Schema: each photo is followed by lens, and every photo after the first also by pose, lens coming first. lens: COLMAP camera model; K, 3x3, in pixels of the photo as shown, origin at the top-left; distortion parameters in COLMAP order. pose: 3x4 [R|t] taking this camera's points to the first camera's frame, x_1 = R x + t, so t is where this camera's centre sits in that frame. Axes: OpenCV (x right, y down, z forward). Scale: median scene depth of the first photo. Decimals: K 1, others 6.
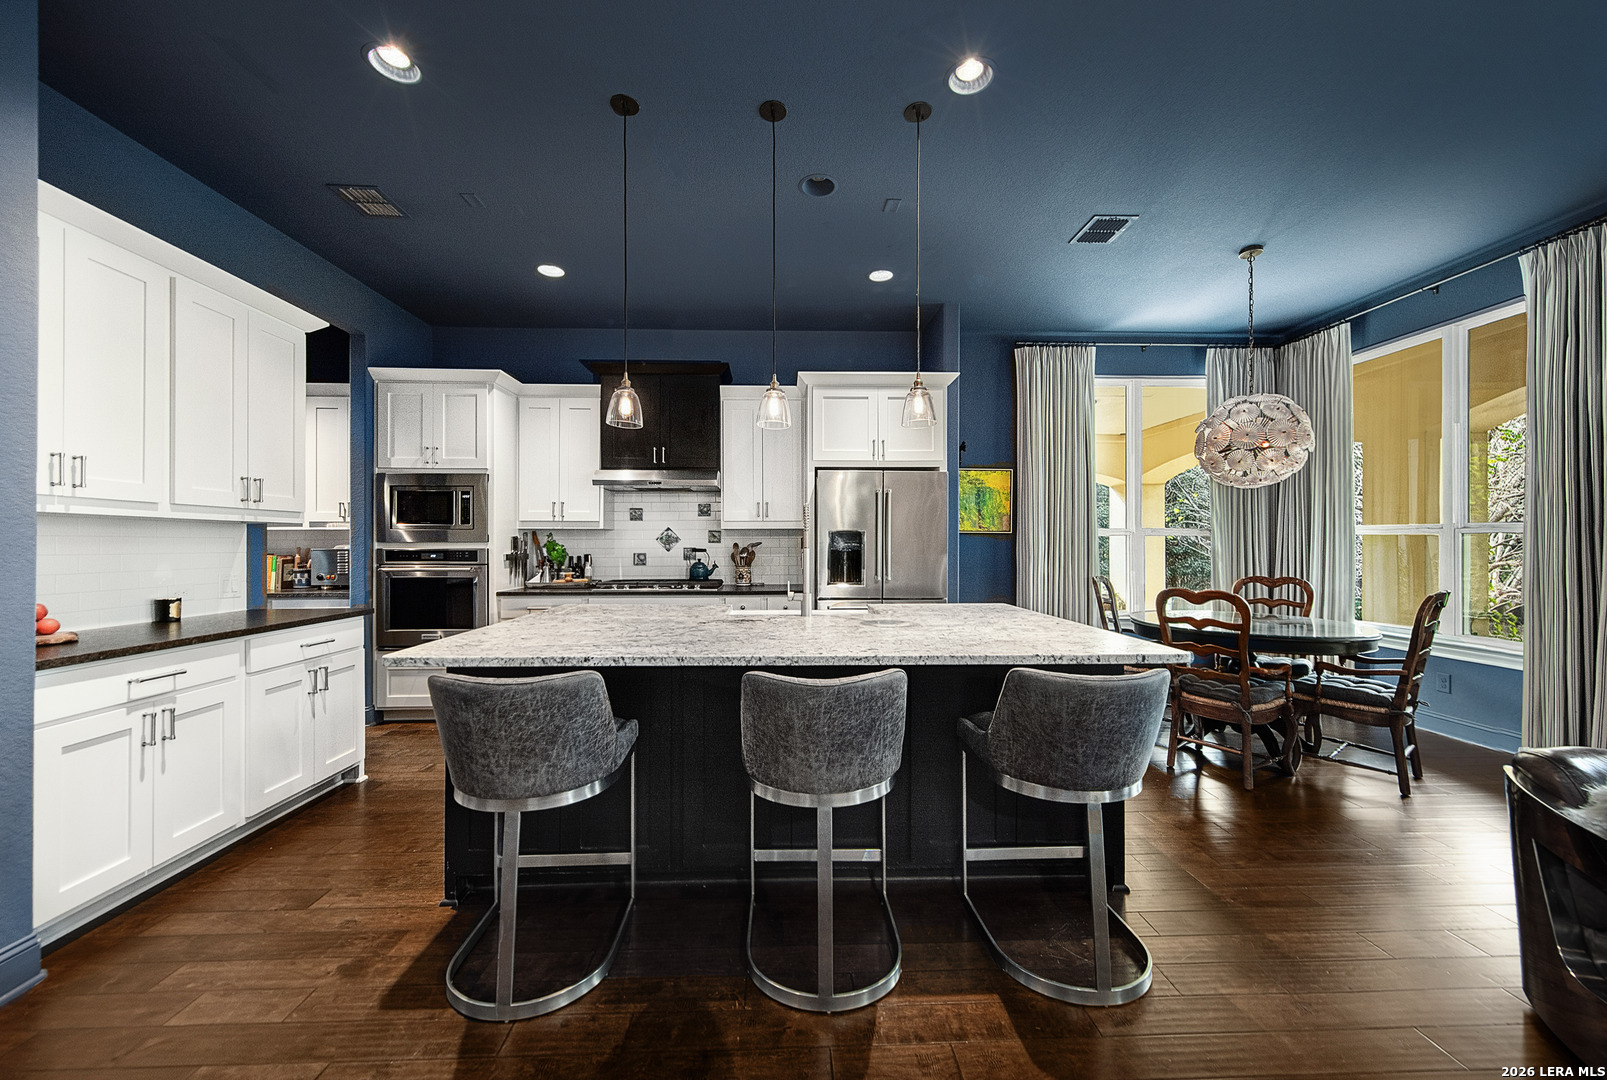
lens RADIAL K [[562.6, 0, 793.9], [0, 562.6, 548.0], [0, 0, 1]] dist [-0.006030, -0.000193]
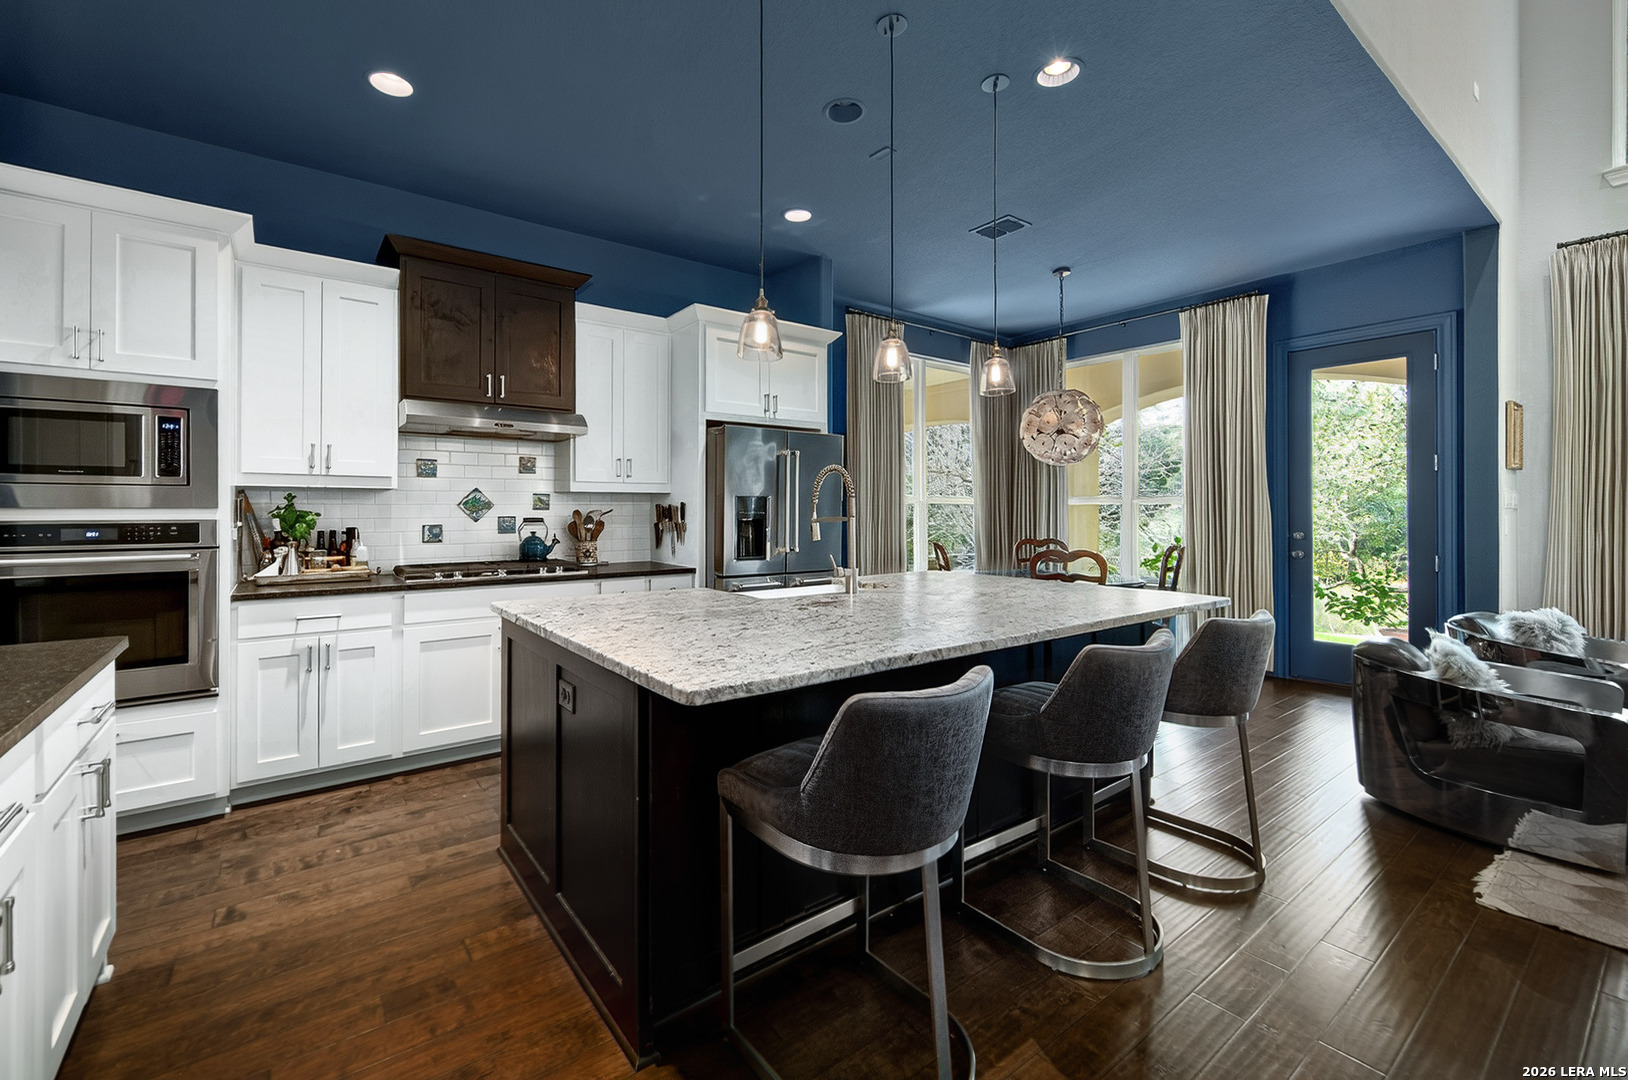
lens RADIAL K [[672.1, 0, 753.7], [0, 672.1, 506.7], [0, 0, 1]] dist [0.004598, 0.000181]
pose [[0.835087, 0.004285, 0.550102, -0.417732], [0.000753, 0.999960, -0.008933, -0.005581], [-0.550118, 0.007875, 0.835050, 0.111621]]
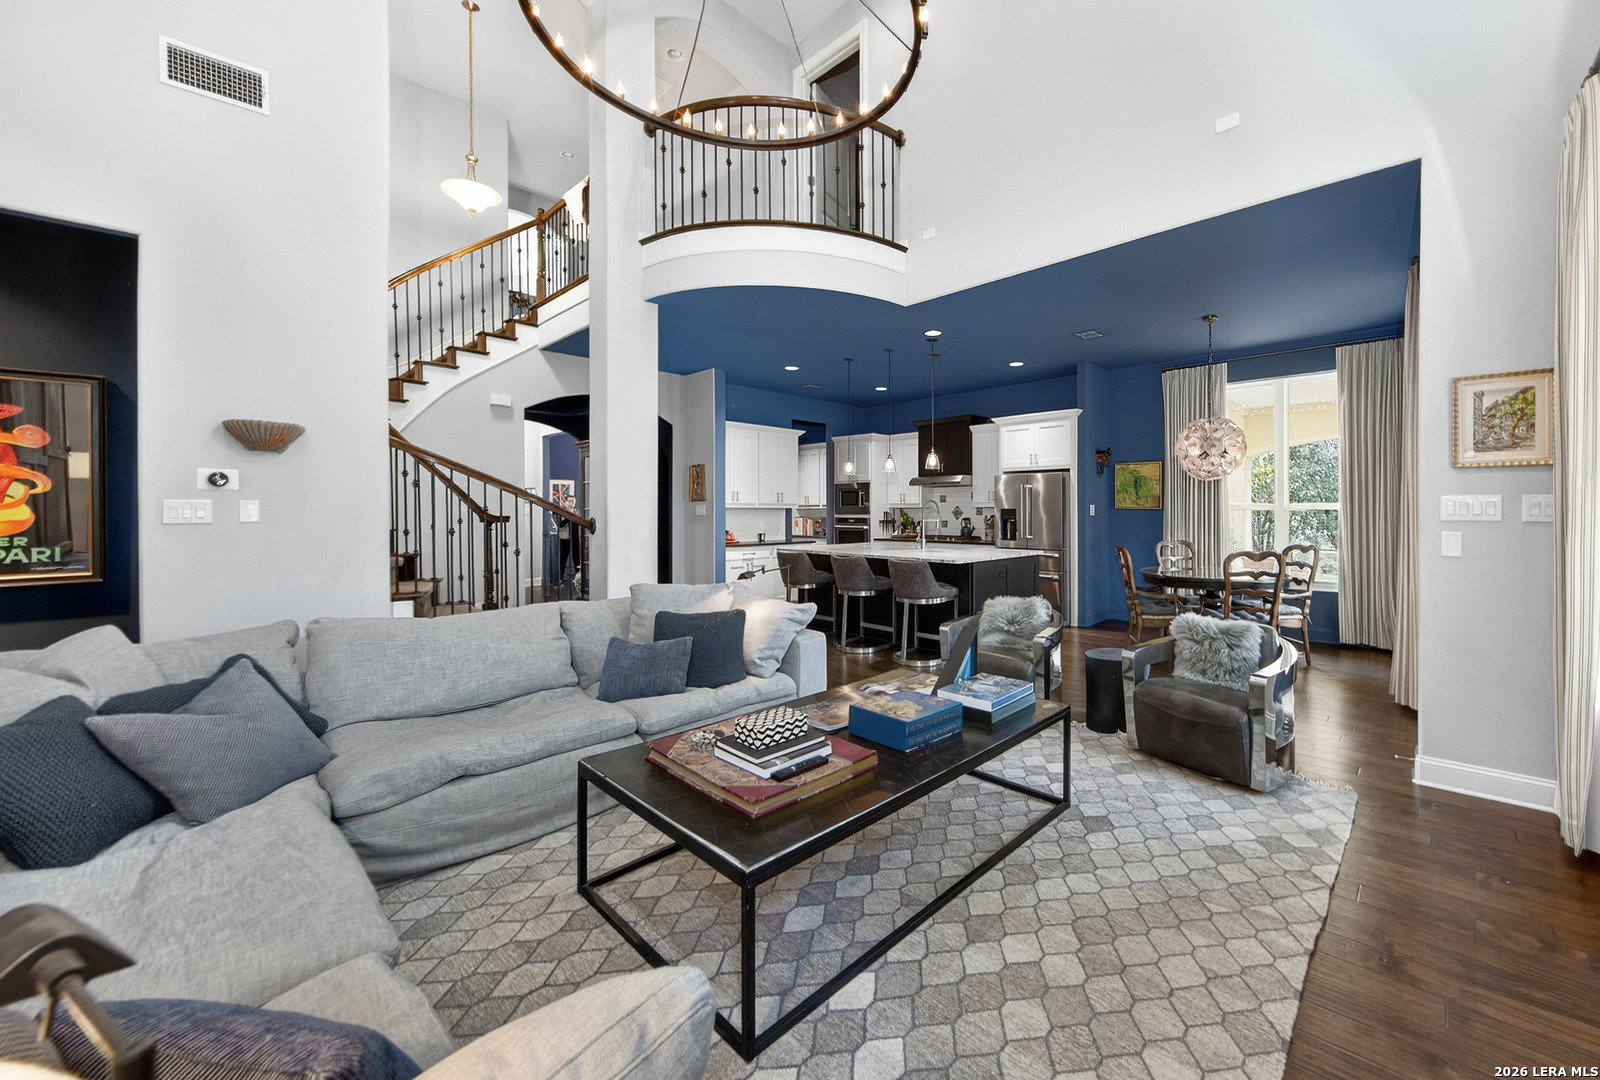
lens RADIAL K [[614.5, 0, 925.1], [0, 614.5, 518.2], [0, 0, 1]] dist [-0.000698, -0.000022]
pose [[0.743010, 0.008679, -0.669224, 1.048013], [-0.003340, 0.999952, 0.009260, -0.016986], [0.669272, -0.004645, 0.743003, -0.528767]]
